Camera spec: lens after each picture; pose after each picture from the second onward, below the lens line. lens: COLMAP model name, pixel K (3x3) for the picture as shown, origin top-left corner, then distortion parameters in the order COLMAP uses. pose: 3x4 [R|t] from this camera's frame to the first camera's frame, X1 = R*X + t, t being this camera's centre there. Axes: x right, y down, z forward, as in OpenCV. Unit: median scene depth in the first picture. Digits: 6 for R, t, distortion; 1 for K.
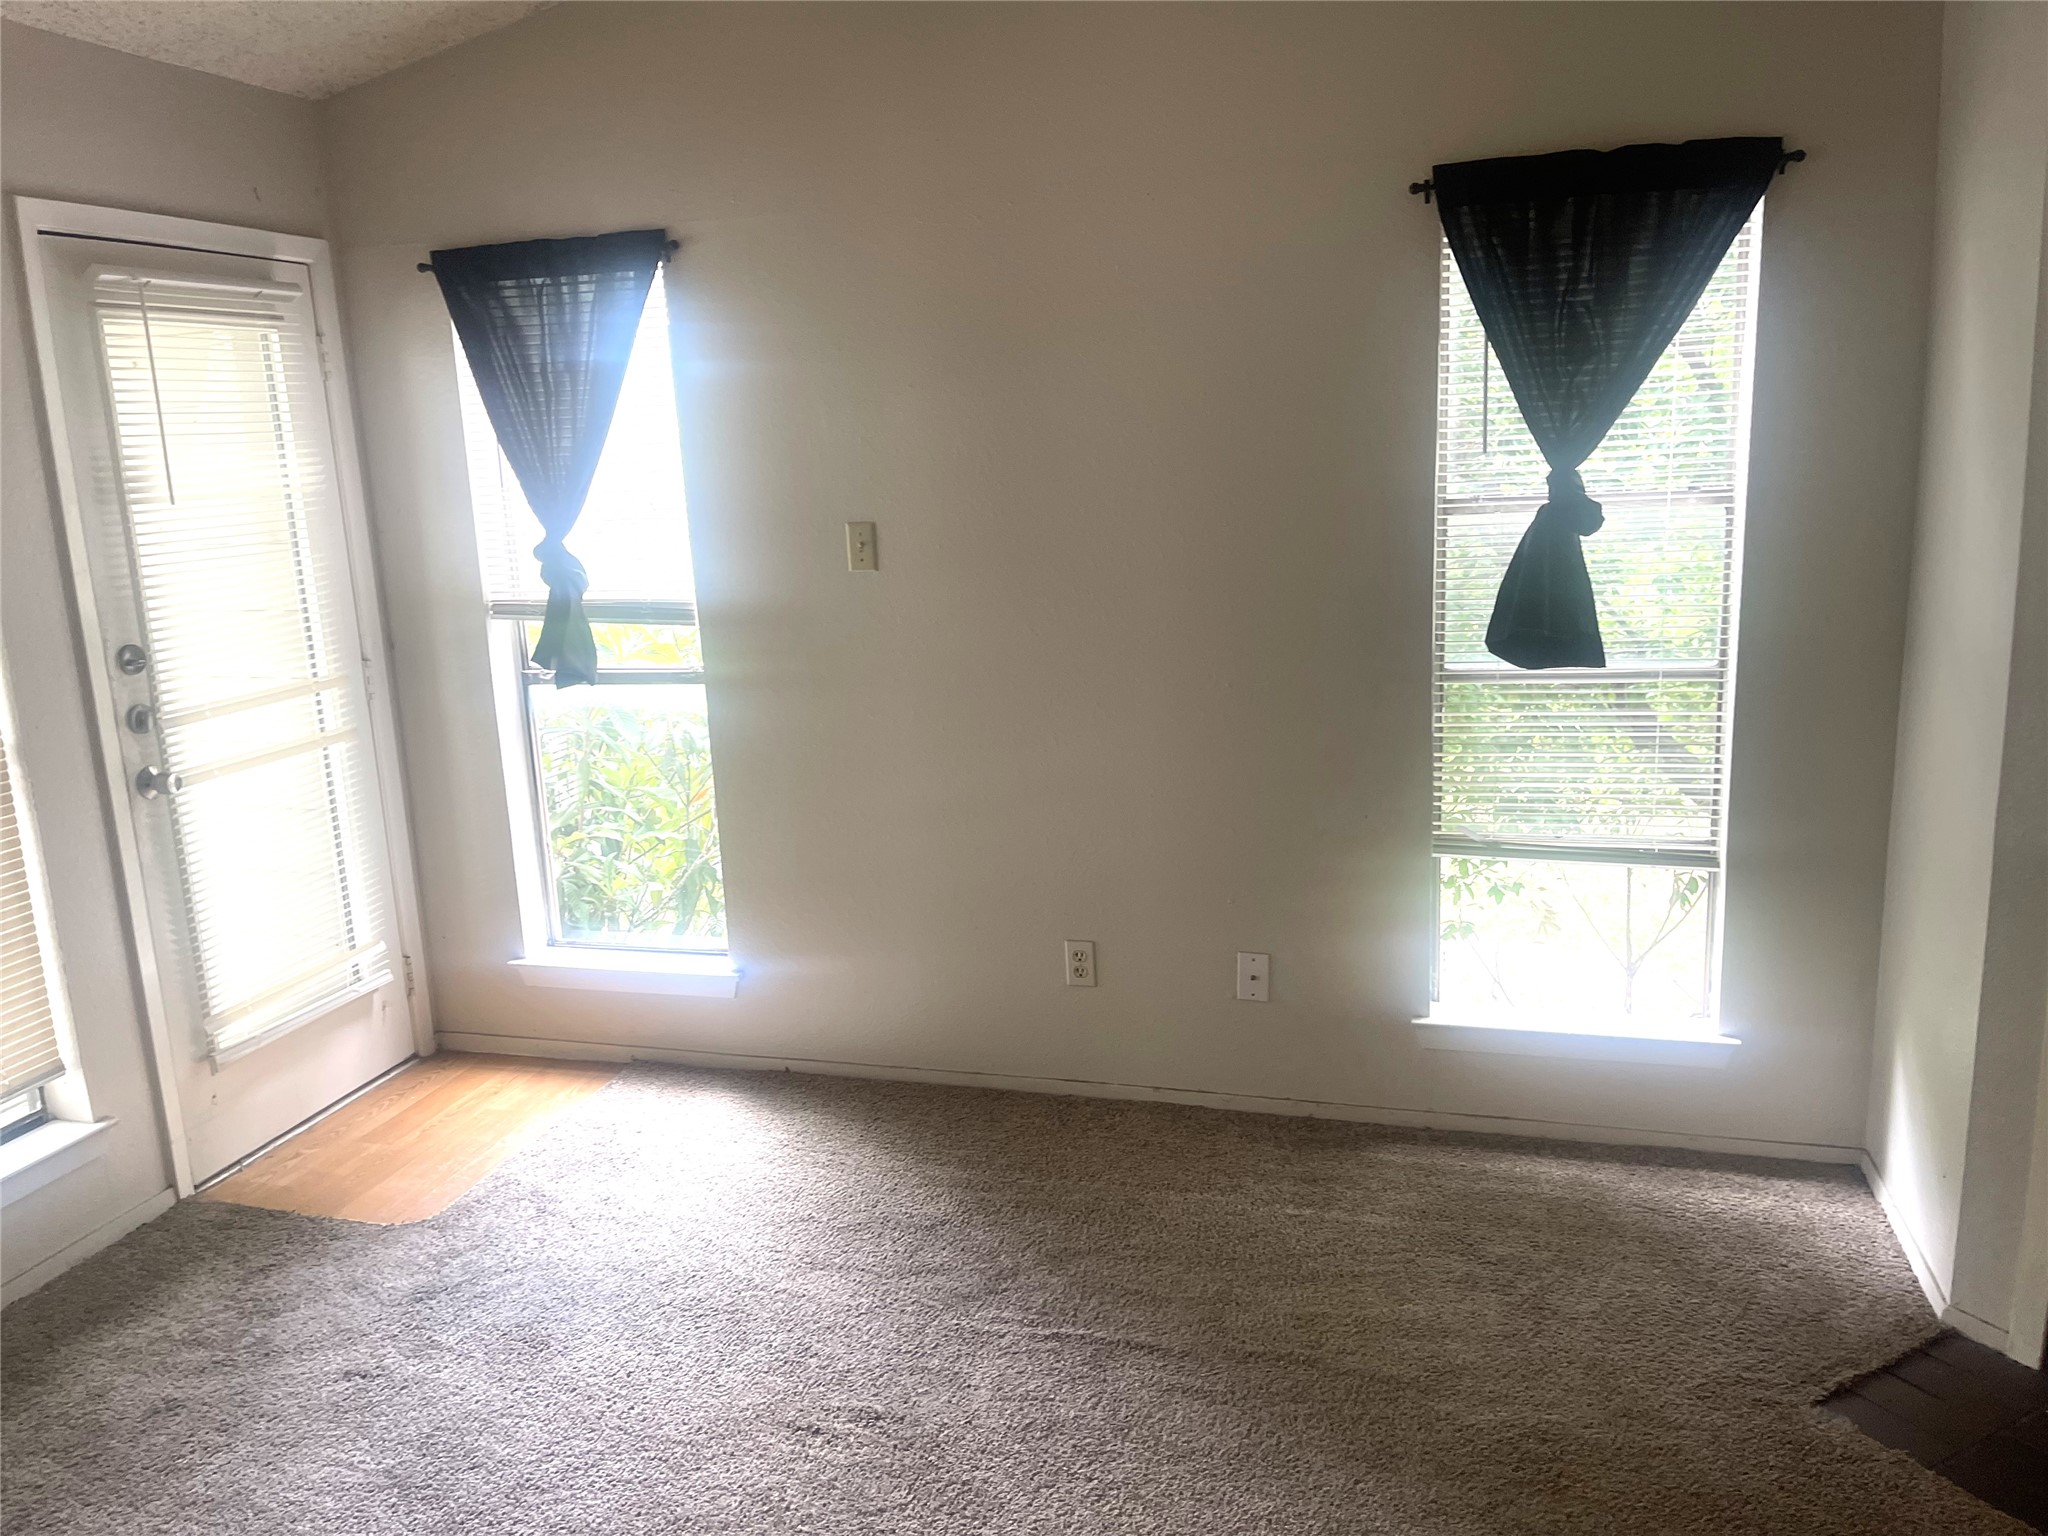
lens RADIAL K [[1547.8, 0, 1024.0], [0, 1547.8, 768.0], [0, 0, 1]] dist [0.080395, -0.110716]
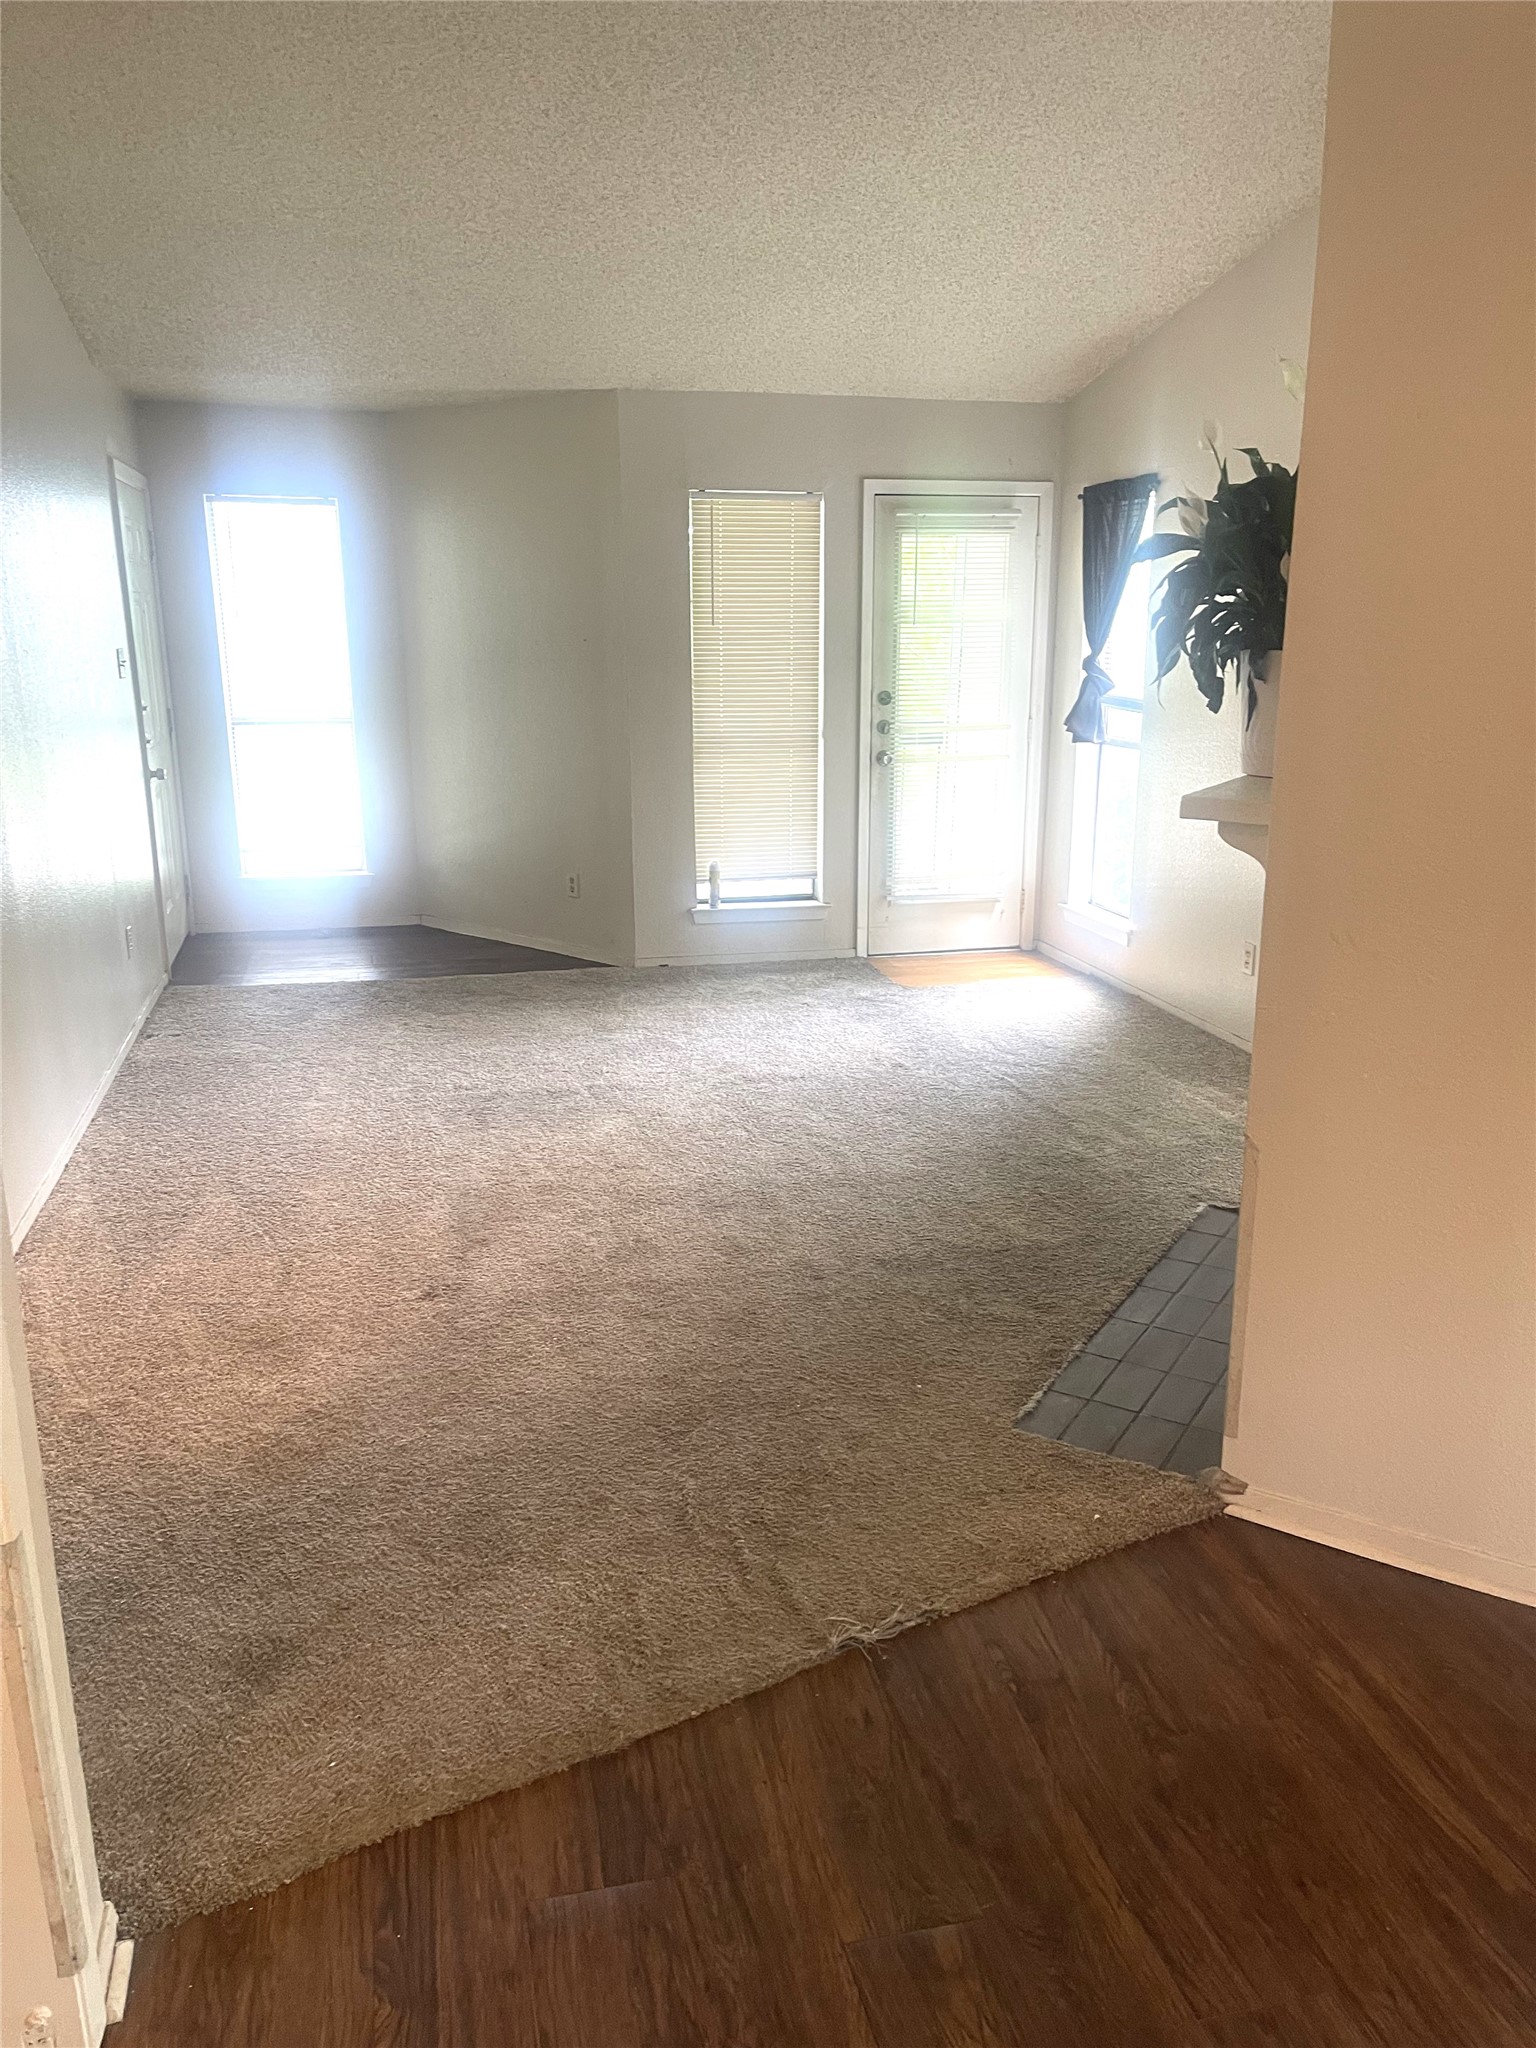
lens RADIAL K [[1547.8, 0, 759.9], [0, 1547.8, 1008.0], [0, 0, 1]] dist [0.080395, -0.110716]
pose [[0.512847, 0.256916, -0.819135, 1.154985], [-0.198256, 0.963820, 0.178171, -0.005803], [0.835274, 0.071024, 0.545228, -0.256306]]
